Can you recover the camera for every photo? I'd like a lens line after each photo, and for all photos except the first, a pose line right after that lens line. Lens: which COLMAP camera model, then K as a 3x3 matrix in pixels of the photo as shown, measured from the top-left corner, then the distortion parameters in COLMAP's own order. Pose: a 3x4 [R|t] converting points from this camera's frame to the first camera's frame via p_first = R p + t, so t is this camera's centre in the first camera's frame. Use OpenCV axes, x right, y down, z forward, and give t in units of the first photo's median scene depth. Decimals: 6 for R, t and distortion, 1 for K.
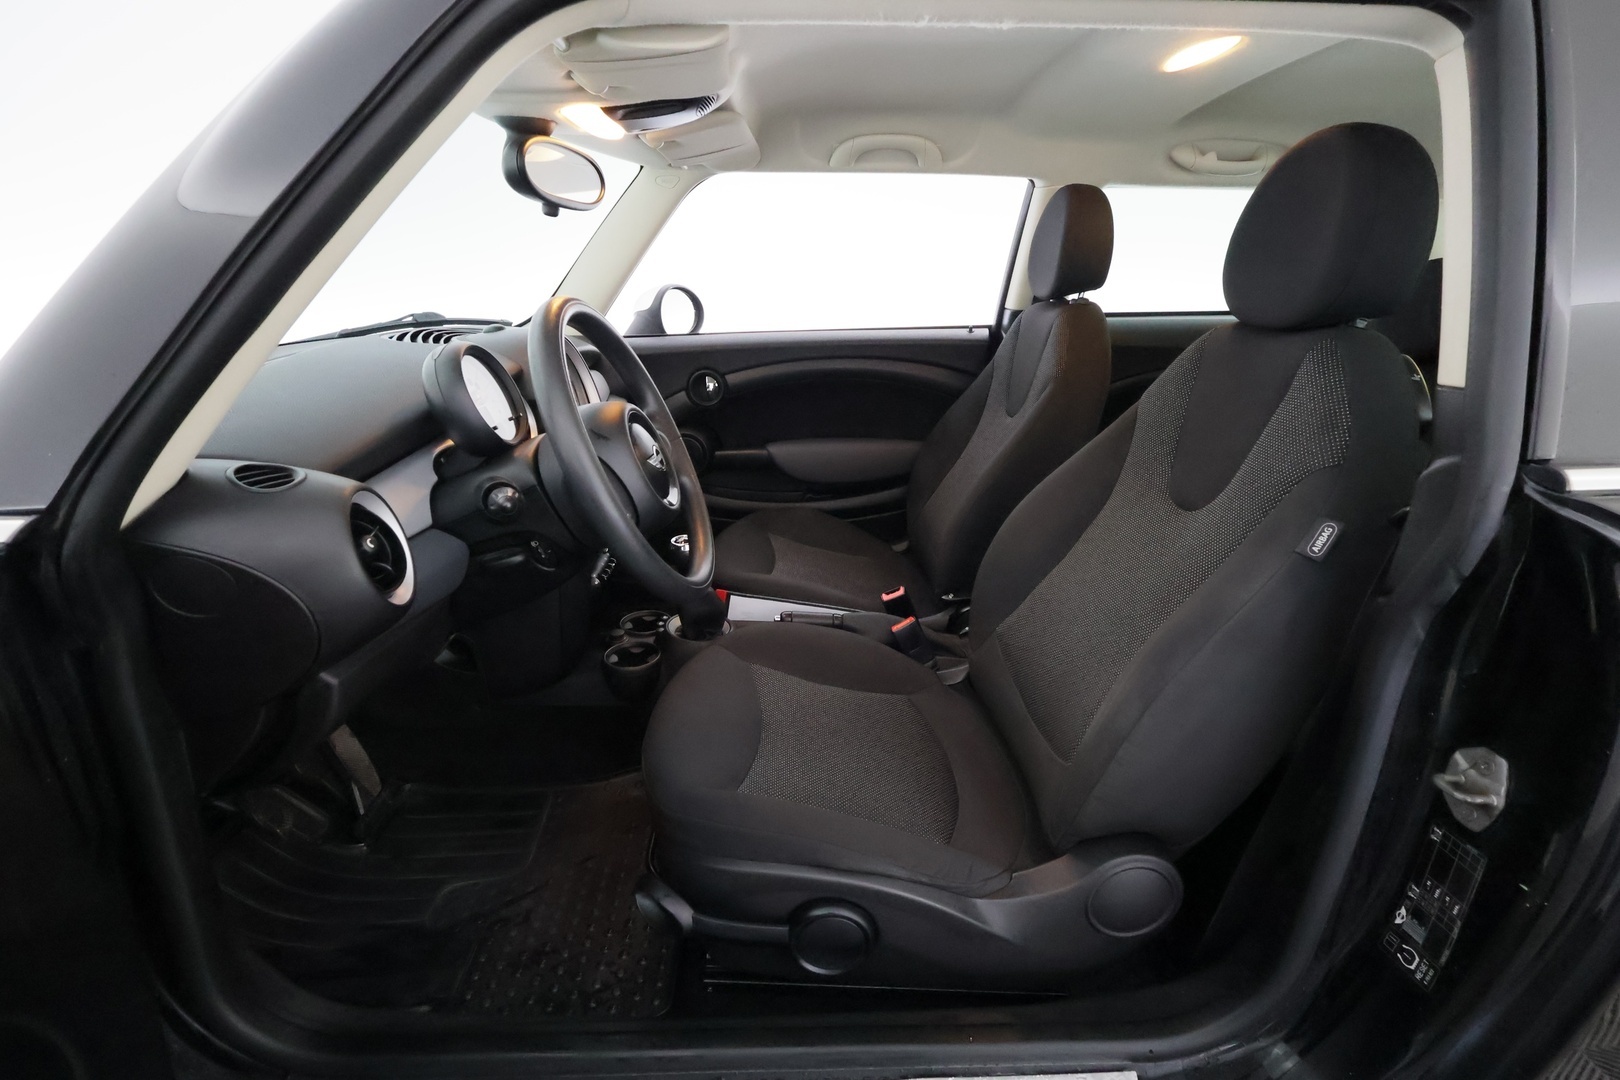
lens RADIAL K [[743.8, 0, 818.2], [0, 743.8, 546.7], [0, 0, 1]] dist [-0.003380, 0.000949]
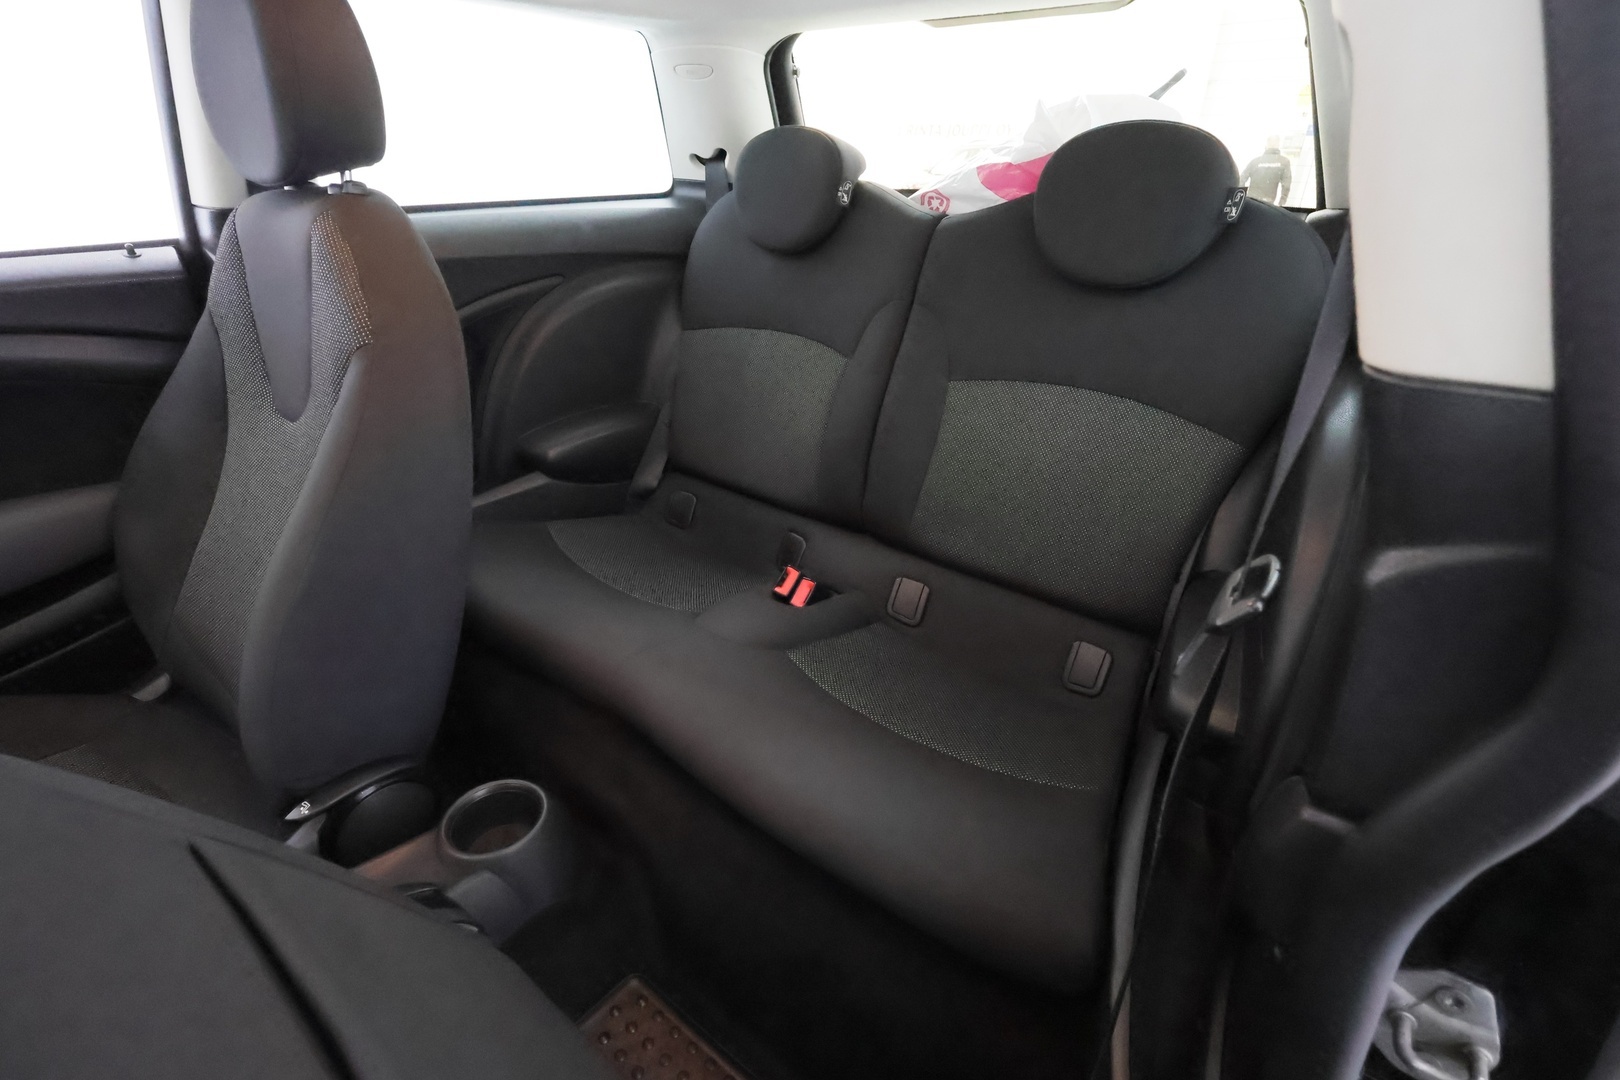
lens RADIAL K [[743.8, 0, 811.1], [0, 743.8, 526.1], [0, 0, 1]] dist [-0.003380, 0.000949]
pose [[0.653753, -0.335702, 0.678167, 0.115017], [0.256923, 0.941442, 0.218353, -0.121066], [-0.711757, 0.031488, 0.701720, 0.362314]]
